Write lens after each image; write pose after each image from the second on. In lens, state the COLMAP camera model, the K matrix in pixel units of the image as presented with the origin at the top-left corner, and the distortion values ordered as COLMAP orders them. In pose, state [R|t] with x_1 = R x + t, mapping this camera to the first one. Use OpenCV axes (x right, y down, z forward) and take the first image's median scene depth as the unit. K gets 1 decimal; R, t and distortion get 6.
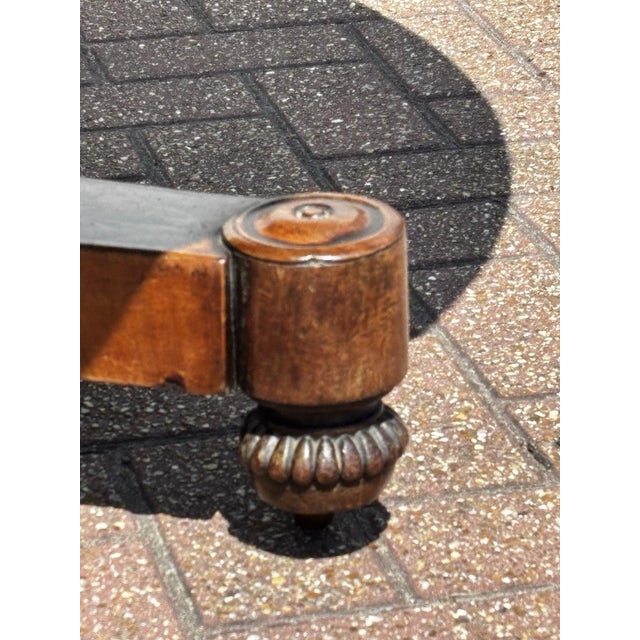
lens RADIAL K [[2779.5, 0, 320.2], [0, 2779.5, 319.3], [0, 0, 1]] dist [0.354639, 0.000000]
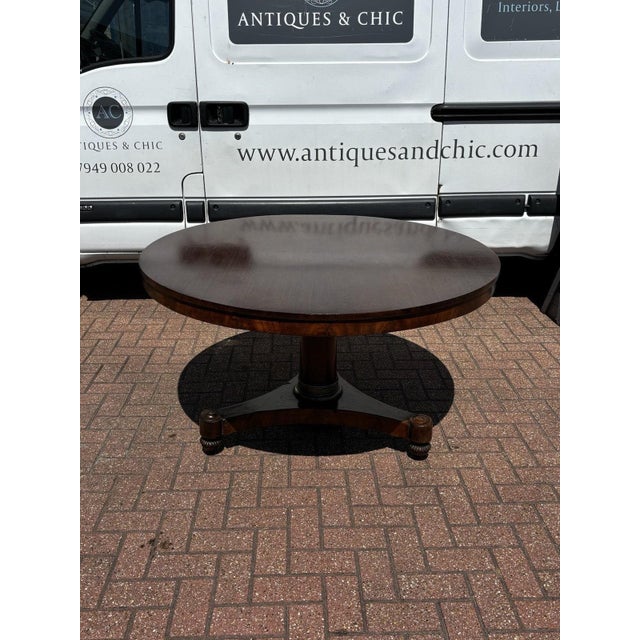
lens RADIAL K [[642.0, 0, 315.3], [0, 642.0, 317.2], [0, 0, 1]] dist [0.007769, 0.000000]
pose [[0.977592, 0.091361, -0.189652, 0.022903], [-0.094840, 0.995449, -0.009328, -0.274520], [0.187937, 0.027105, 0.981807, -0.849182]]
